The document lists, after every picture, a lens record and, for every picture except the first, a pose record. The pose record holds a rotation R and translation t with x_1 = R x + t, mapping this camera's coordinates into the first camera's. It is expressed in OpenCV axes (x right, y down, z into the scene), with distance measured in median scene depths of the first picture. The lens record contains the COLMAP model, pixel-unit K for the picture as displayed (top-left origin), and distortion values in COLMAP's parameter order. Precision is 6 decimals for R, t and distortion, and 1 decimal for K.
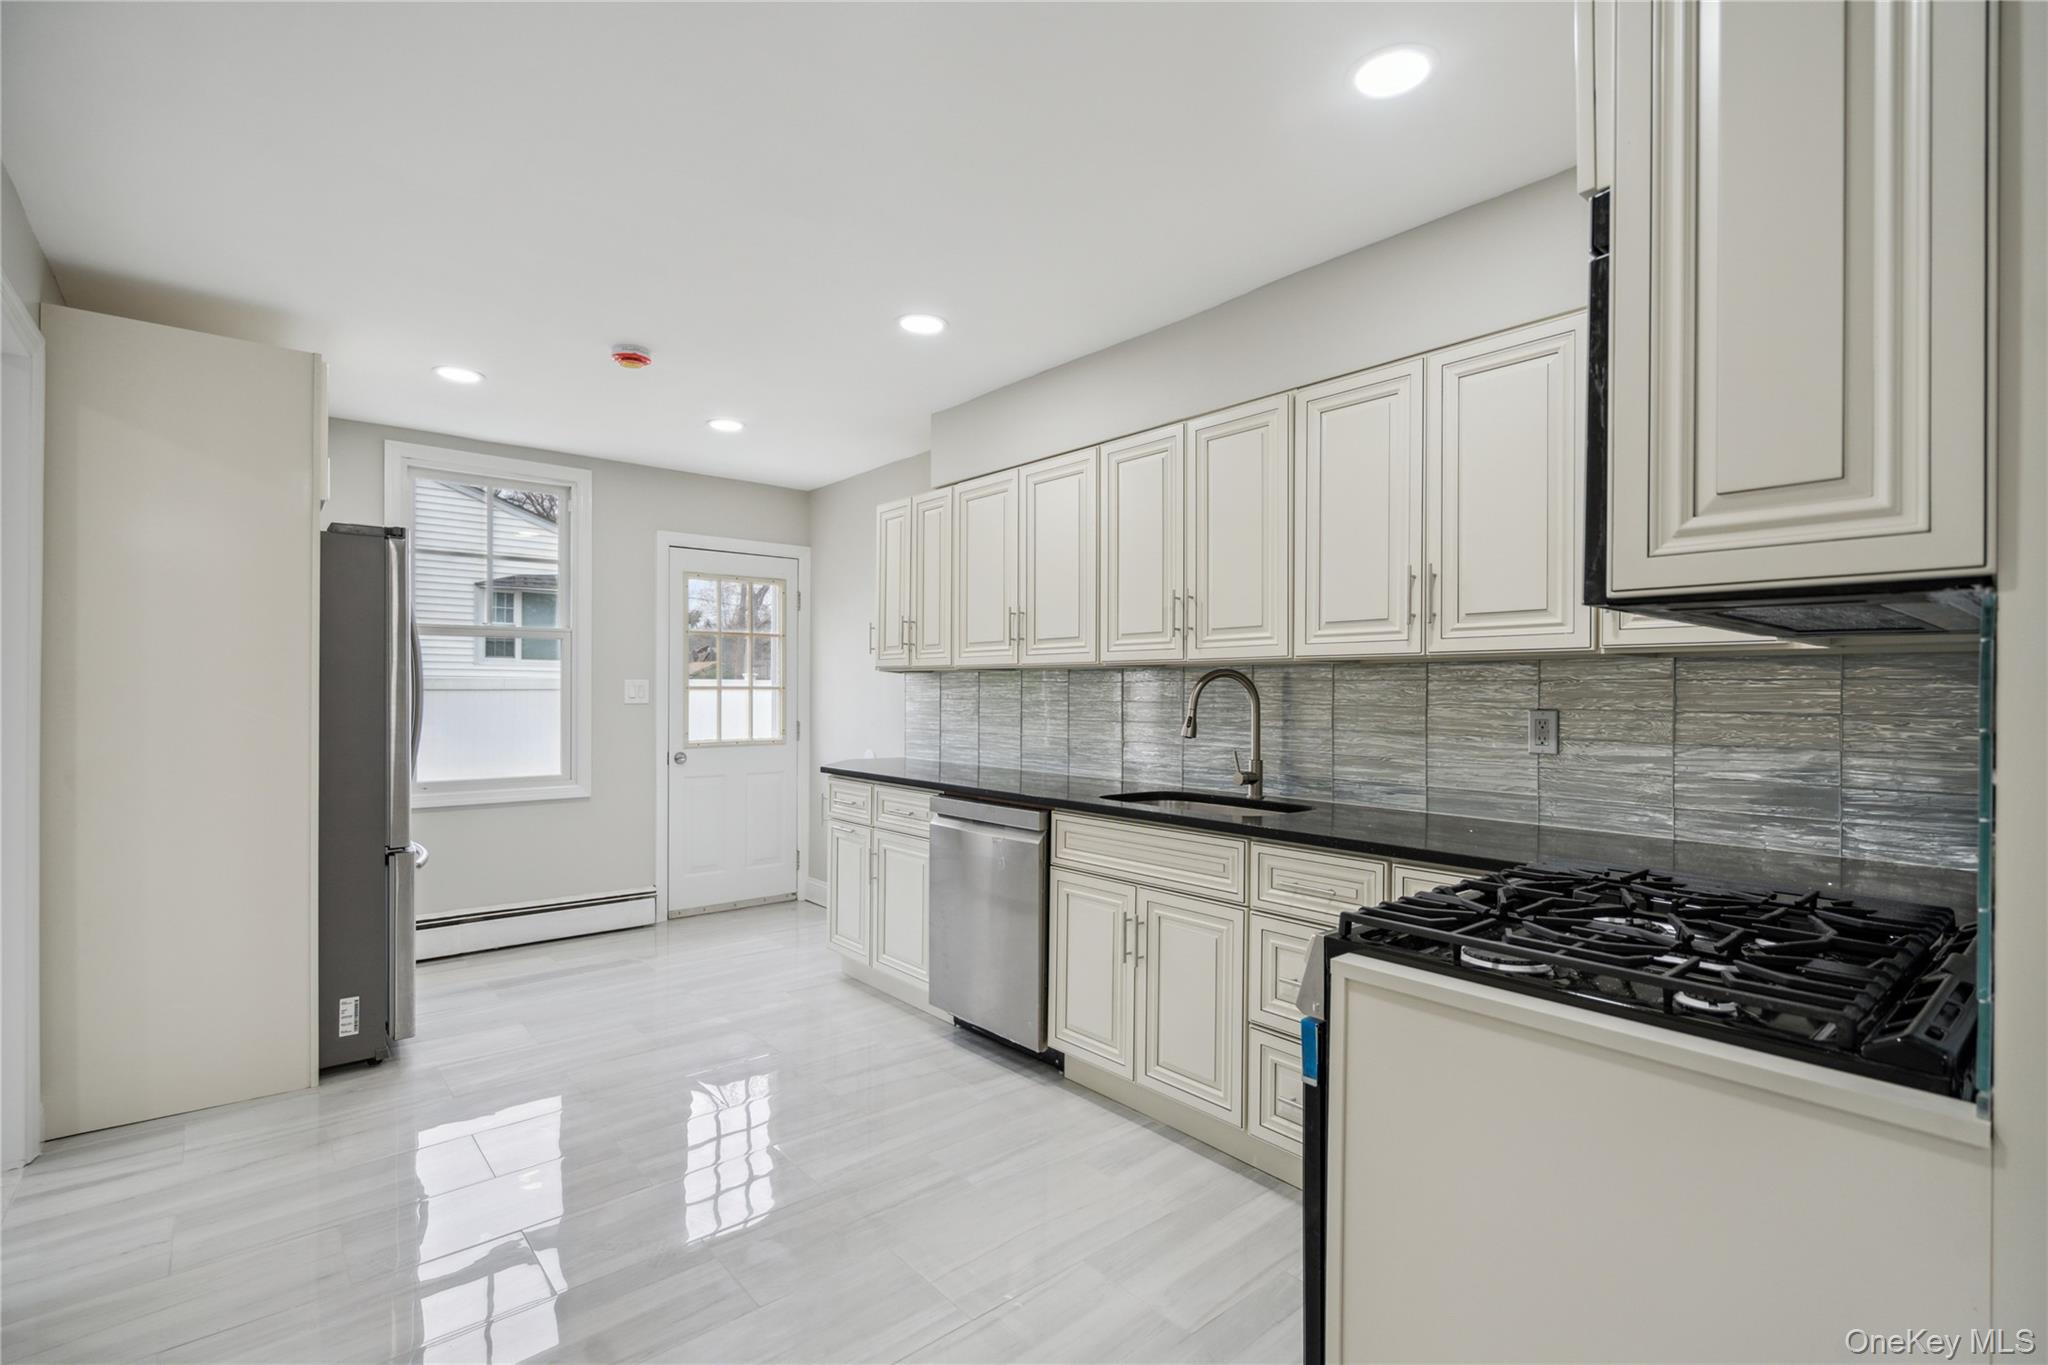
lens RADIAL K [[938.7, 0, 1013.9], [0, 938.7, 684.9], [0, 0, 1]] dist [-0.001455, 0.000080]
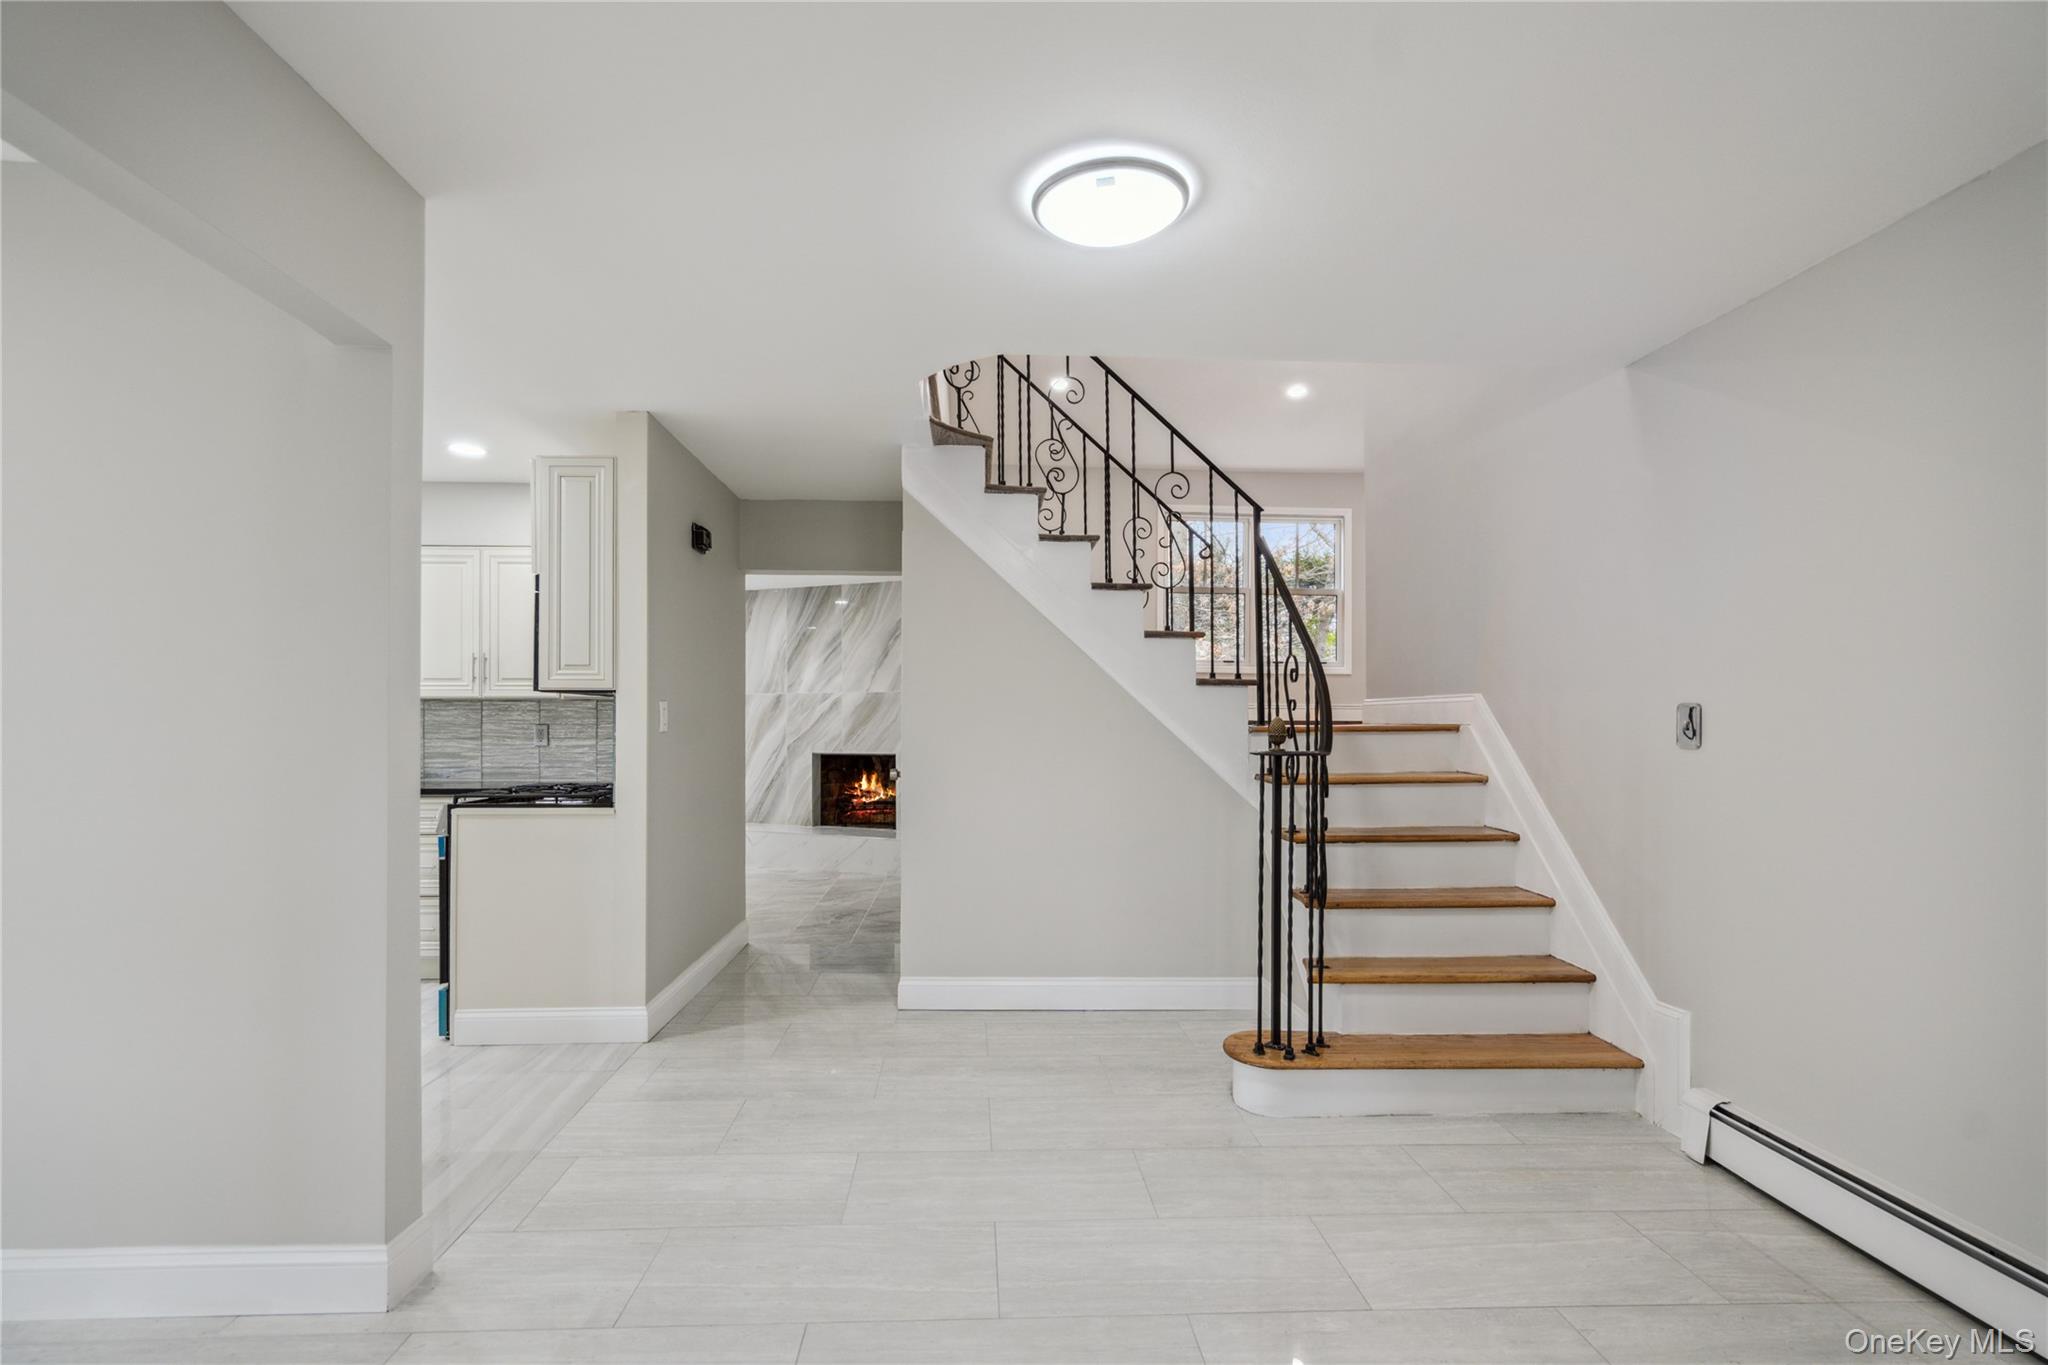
lens RADIAL K [[985.9, 0, 1023.5], [0, 985.9, 714.0], [0, 0, 1]] dist [-0.014741, -0.000078]
pose [[0.599158, -0.004806, 0.800617, -0.407898], [-0.001403, 0.999974, 0.007053, -0.009778], [-0.800630, -0.005349, 0.599136, -0.883329]]
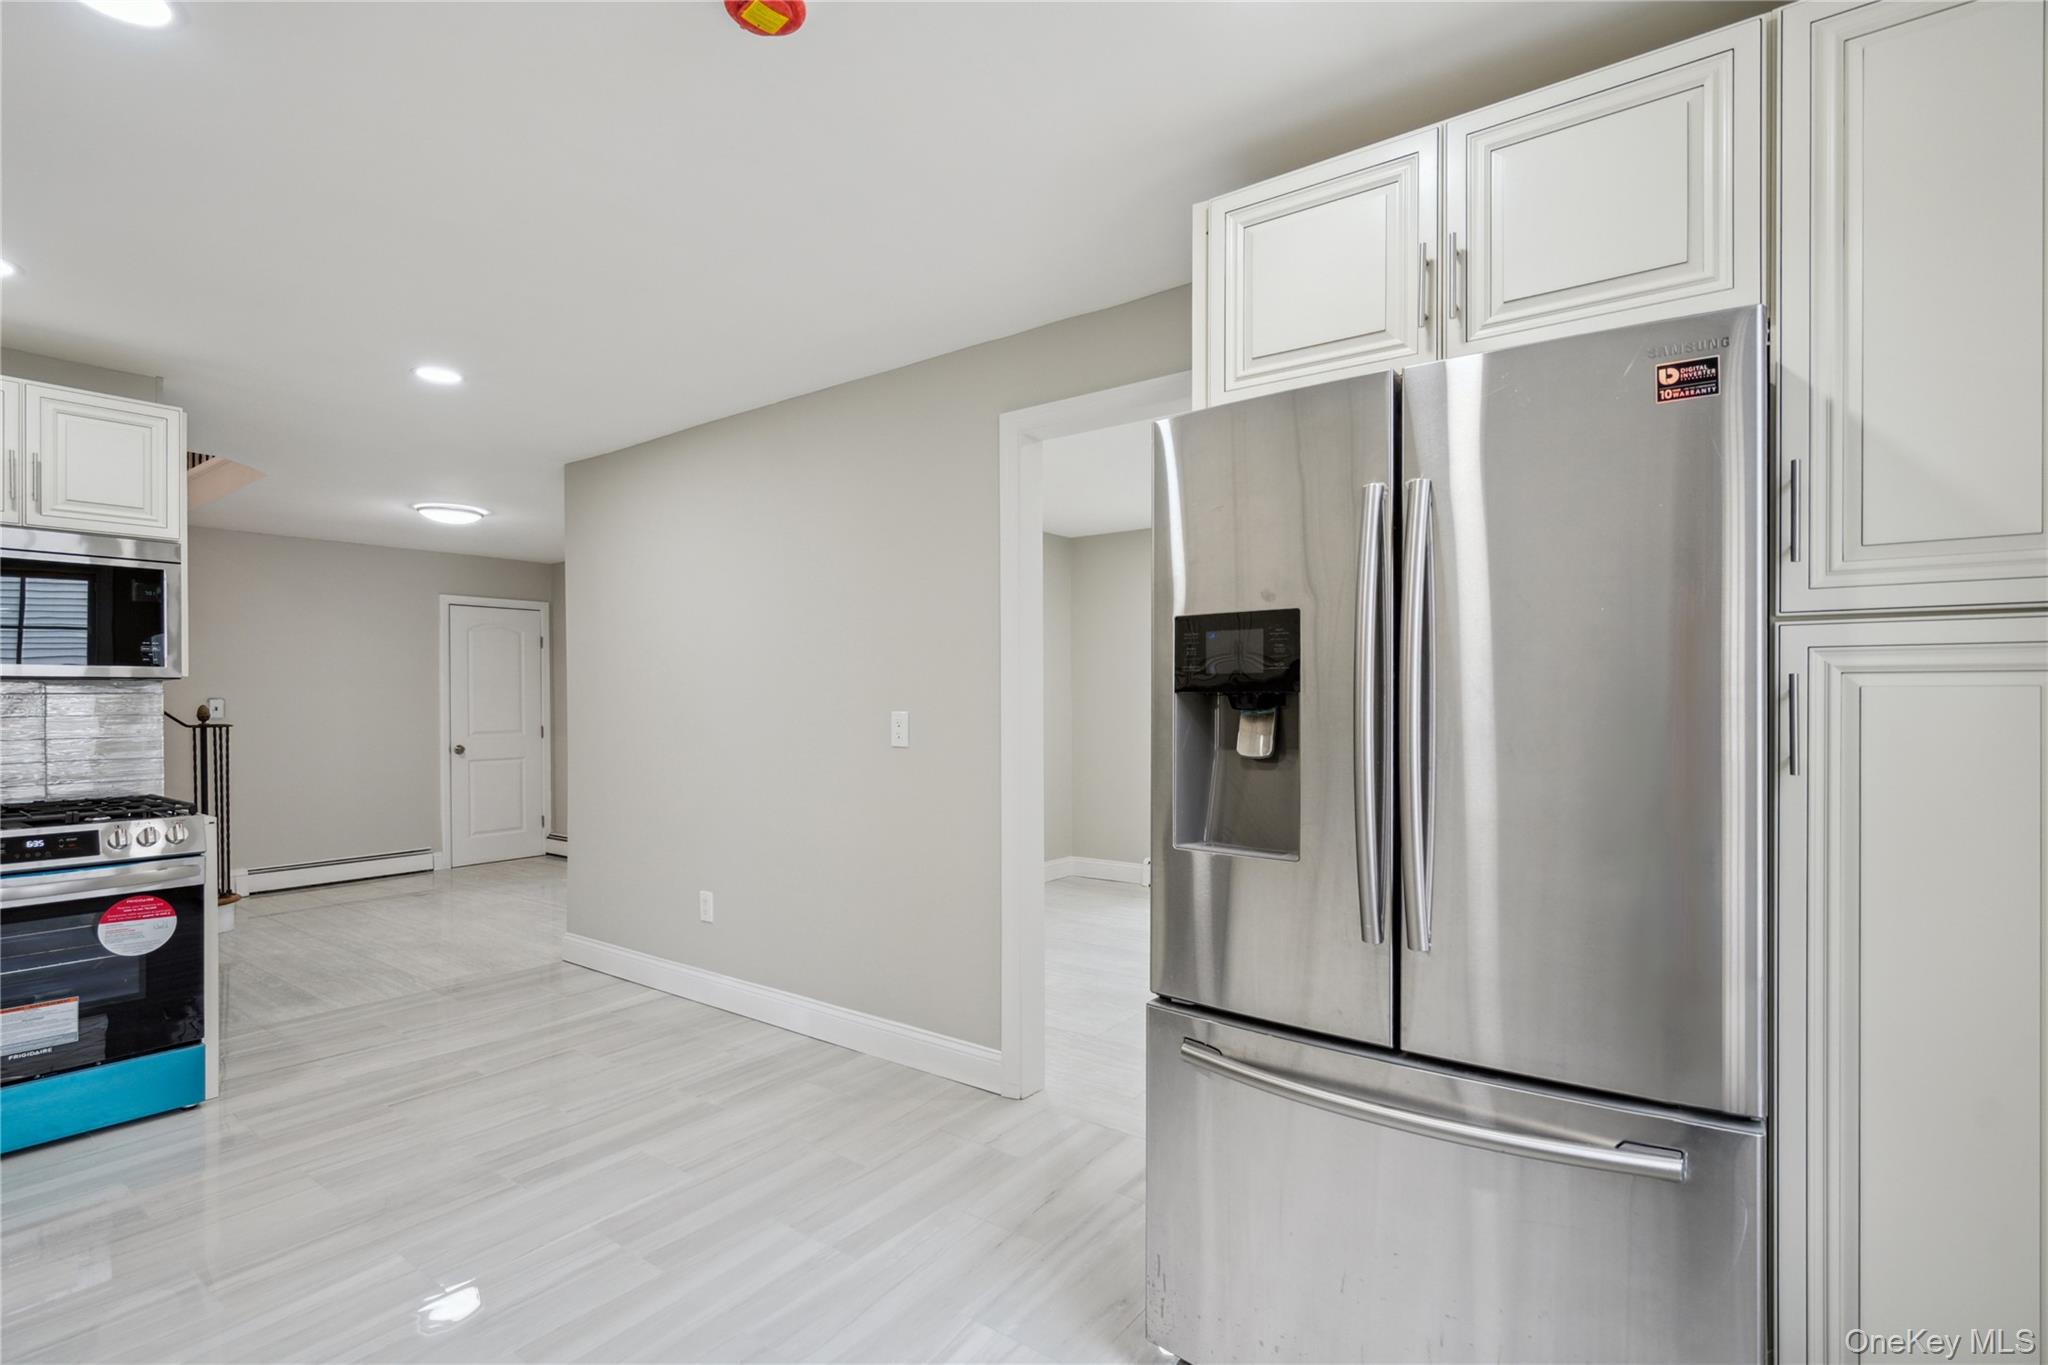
lens RADIAL K [[985.9, 0, 1023.5], [0, 985.9, 714.0], [0, 0, 1]] dist [-0.014741, -0.000078]
pose [[-0.974285, 0.001444, -0.225314, -0.450490], [-0.000712, 0.999955, 0.009489, 0.001906], [0.225318, 0.009405, -0.974240, 1.574024]]
